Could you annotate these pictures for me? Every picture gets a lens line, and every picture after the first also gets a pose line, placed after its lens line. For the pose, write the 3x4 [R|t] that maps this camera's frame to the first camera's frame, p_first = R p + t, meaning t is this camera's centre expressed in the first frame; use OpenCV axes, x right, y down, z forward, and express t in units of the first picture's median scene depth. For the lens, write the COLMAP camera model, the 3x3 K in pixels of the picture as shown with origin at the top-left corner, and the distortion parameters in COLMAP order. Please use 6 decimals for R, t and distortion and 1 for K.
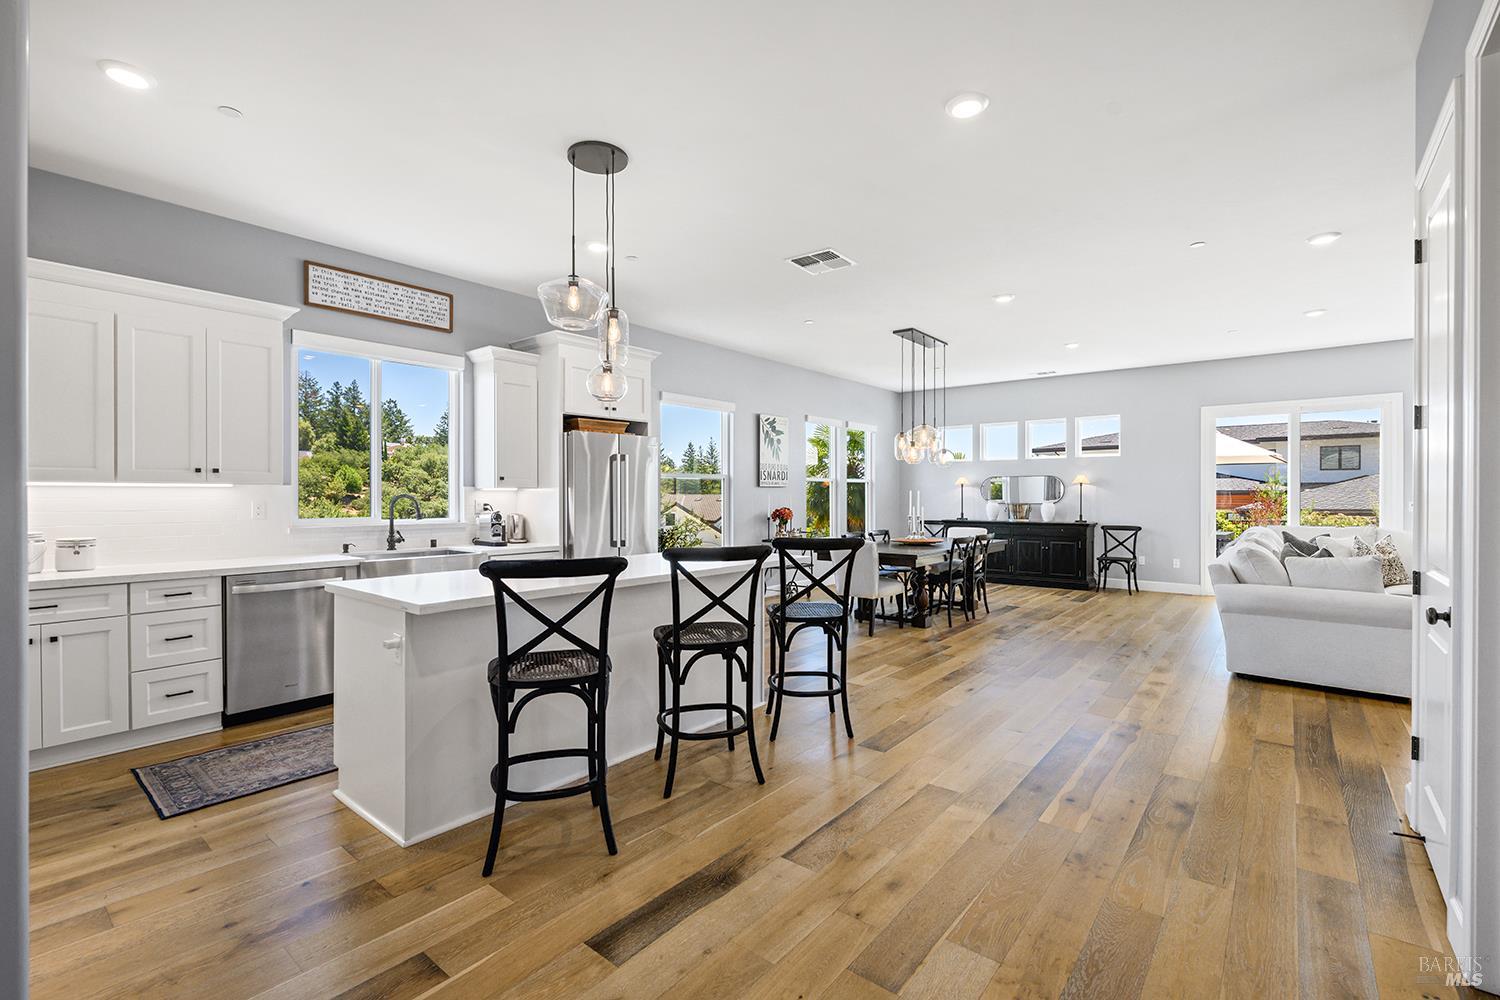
lens RADIAL K [[663.0, 0, 750.0], [0, 663.0, 500.0], [0, 0, 1]] dist [-0.003102, 0.000018]
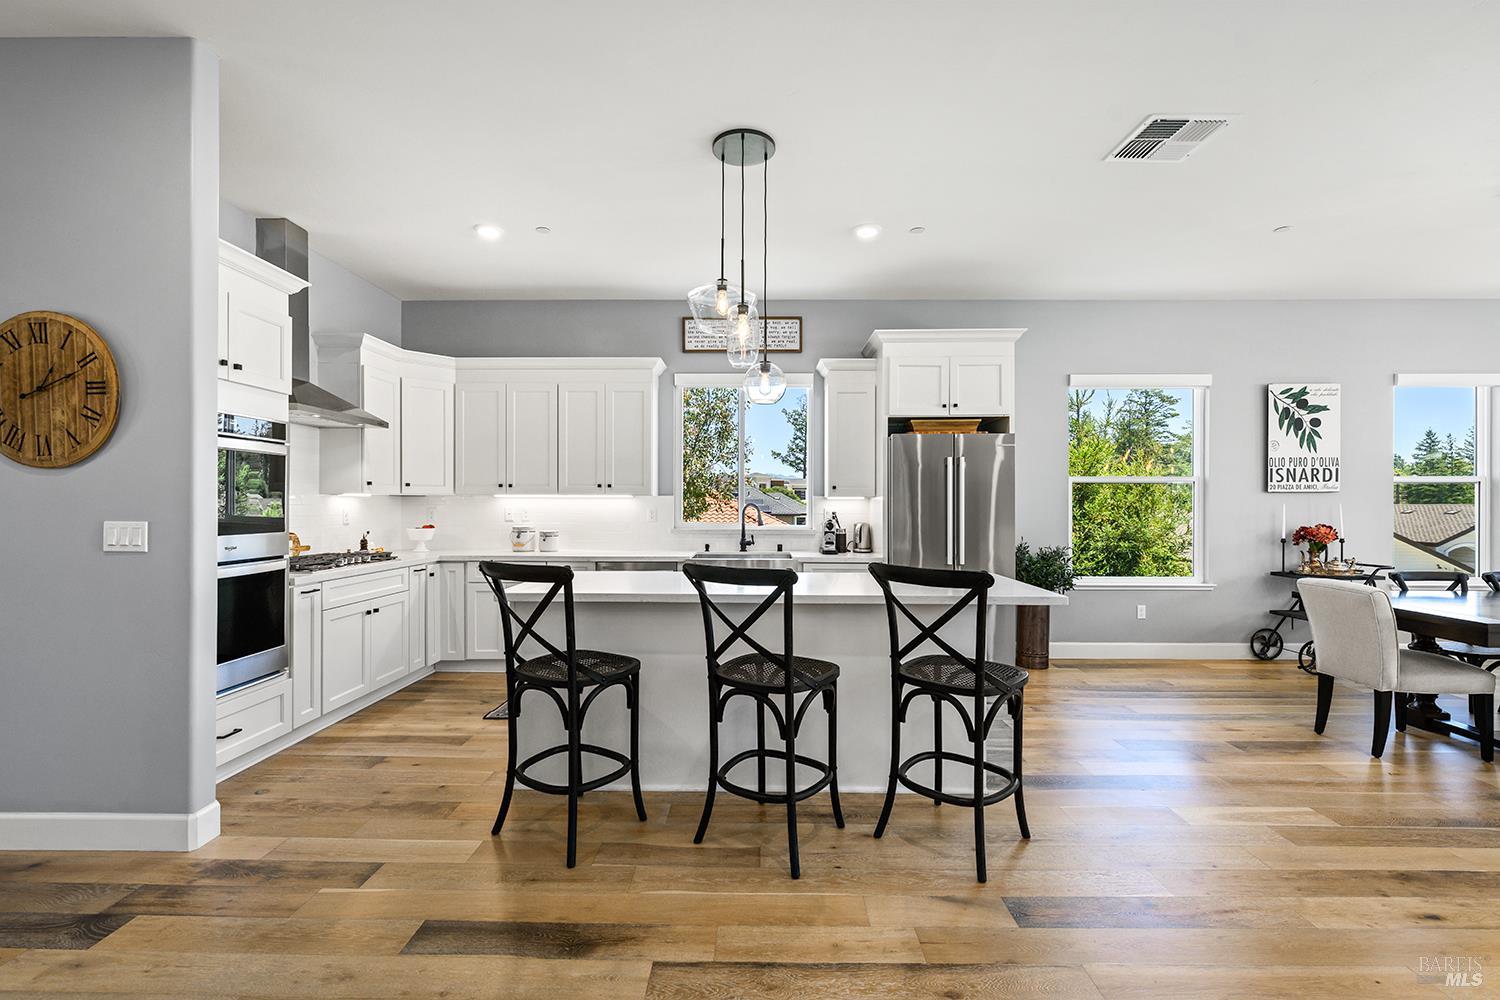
lens RADIAL K [[658.2, 0, 749.9], [0, 658.2, 506.9], [0, 0, 1]] dist [-0.000499, -0.000055]
pose [[0.621271, 0.005778, -0.783574, 0.247441], [-0.008330, 0.999965, 0.000769, -0.001755], [0.783551, 0.006050, 0.621298, 0.203390]]
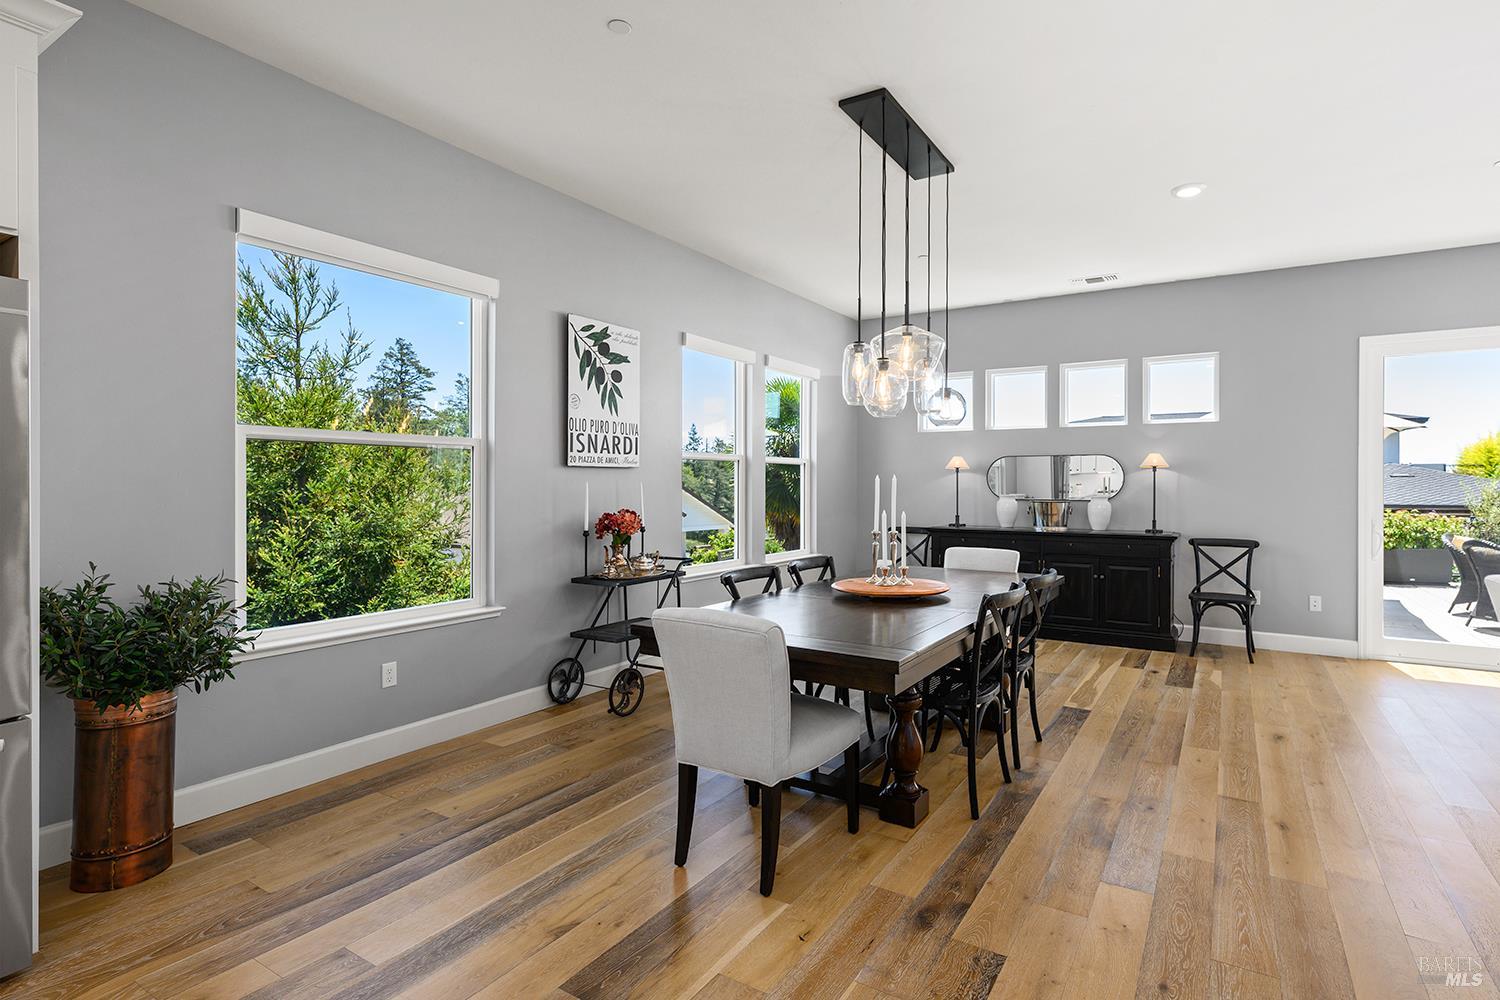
lens RADIAL K [[726.0, 0, 810.1], [0, 726.0, 486.3], [0, 0, 1]] dist [-0.003063, -0.000048]
pose [[0.988171, 0.004188, 0.153301, 0.125234], [-0.003209, 0.999973, -0.006633, -0.003407], [-0.153325, 0.006063, 0.988157, 0.536104]]
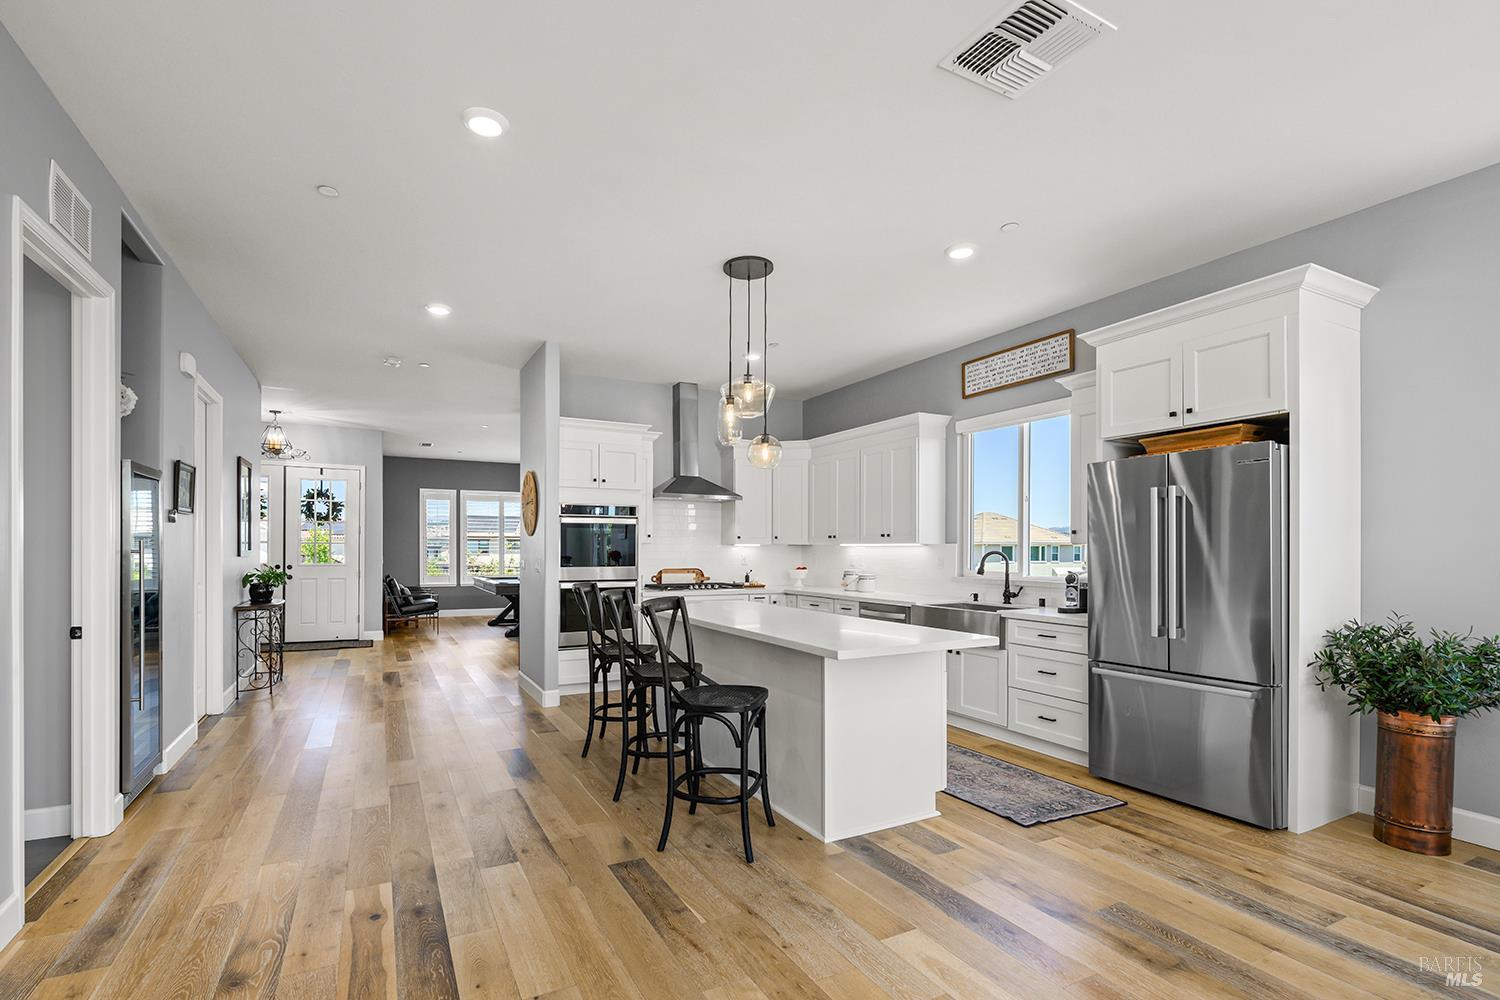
lens RADIAL K [[679.3, 0, 714.5], [0, 679.3, 551.3], [0, 0, 1]] dist [-0.002231, -0.000294]
pose [[-0.411924, 0.002057, -0.911216, 0.435417], [-0.009522, 0.999933, 0.006562, -0.007084], [0.911169, 0.011380, -0.411877, 0.696404]]
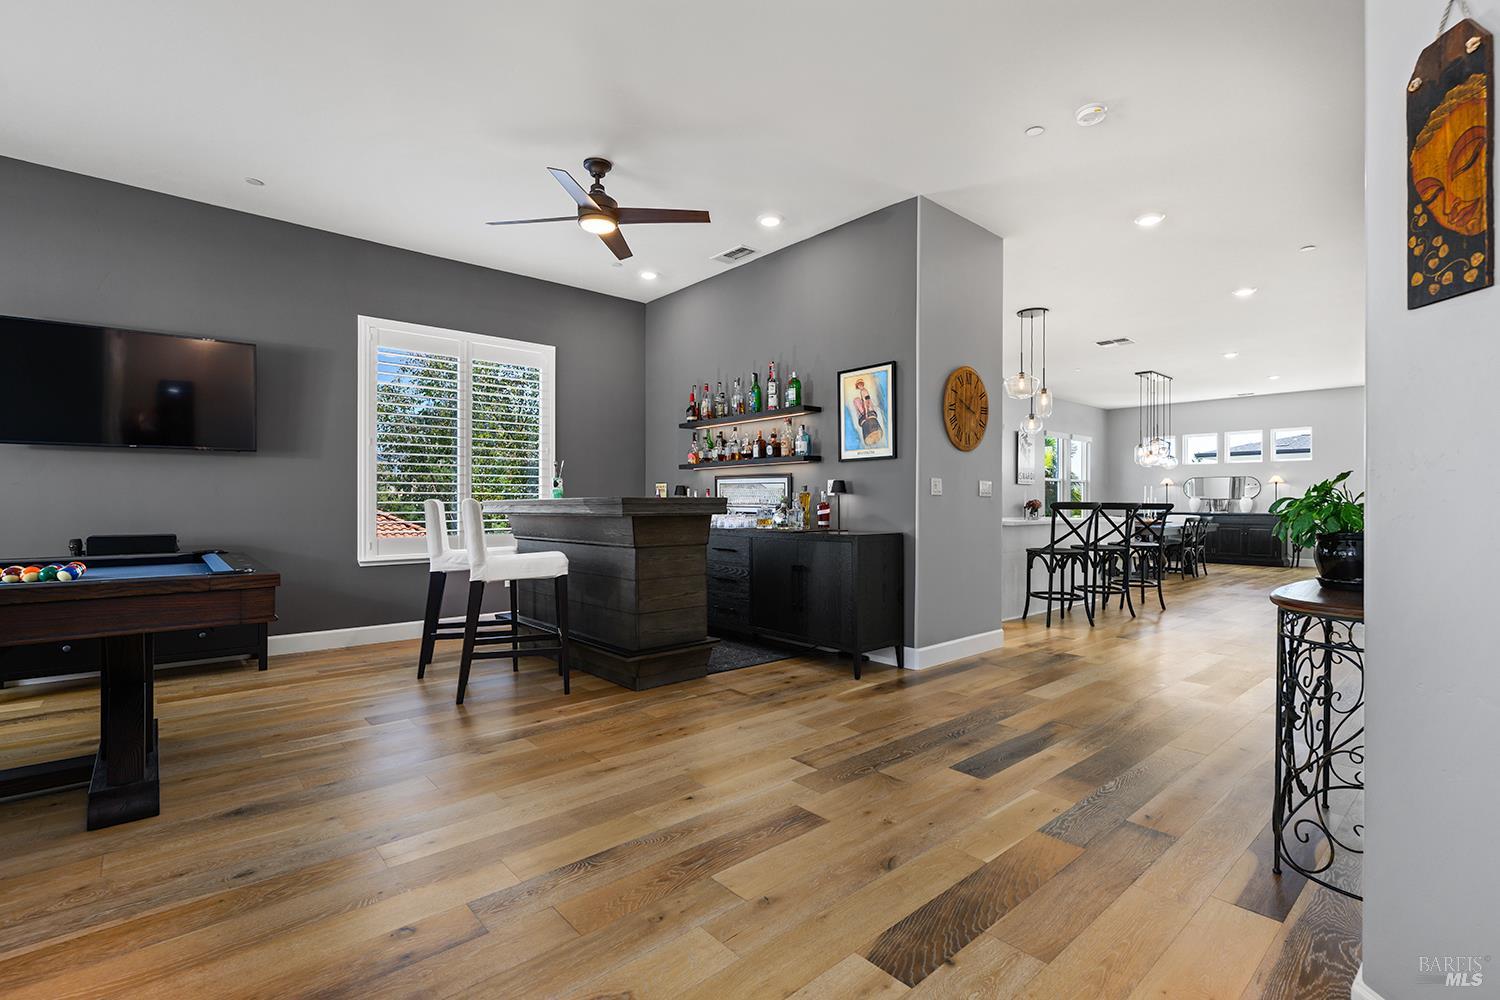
lens RADIAL K [[681.2, 0, 750.0], [0, 681.2, 500.0], [0, 0, 1]] dist [-0.002365, -0.000121]
pose [[0.986430, 0.004276, -0.164125, -0.350999], [-0.006192, 0.999918, -0.011168, 0.037650], [0.164064, 0.012033, 0.986376, -0.559428]]
